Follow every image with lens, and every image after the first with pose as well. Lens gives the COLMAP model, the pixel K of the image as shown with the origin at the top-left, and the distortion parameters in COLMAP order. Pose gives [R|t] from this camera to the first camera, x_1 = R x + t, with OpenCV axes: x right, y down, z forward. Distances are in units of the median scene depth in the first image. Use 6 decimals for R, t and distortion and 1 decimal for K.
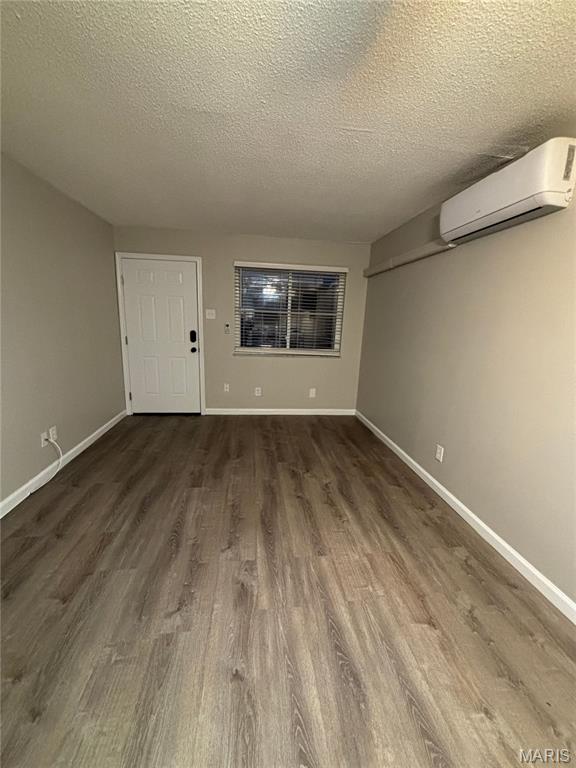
lens RADIAL K [[305.9, 0, 288.6], [0, 305.9, 384.4], [0, 0, 1]] dist [-0.001065, 0.000136]
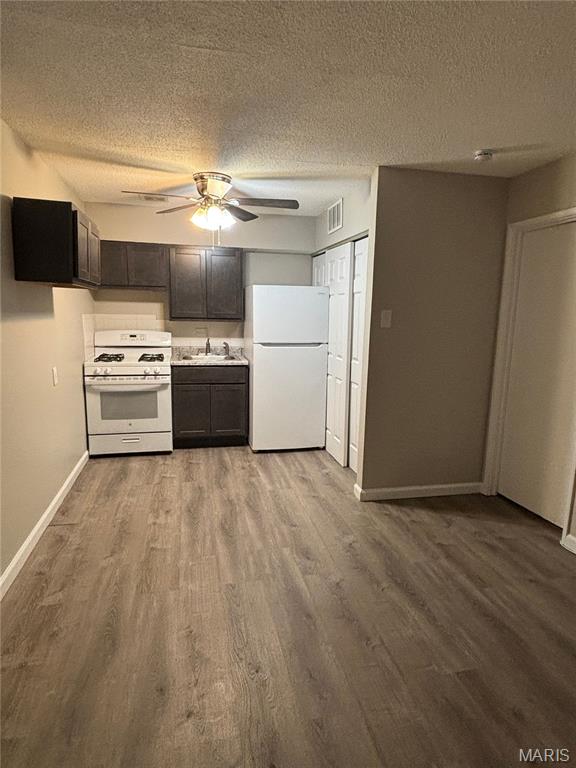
lens RADIAL K [[464.6, 0, 288.3], [0, 464.6, 384.0], [0, 0, 1]] dist [0.003719, -0.000115]
pose [[-0.994119, -0.040420, -0.100462, 0.108767], [-0.074785, 0.927221, 0.366972, -0.509767], [0.078318, 0.372327, -0.924791, 2.171597]]
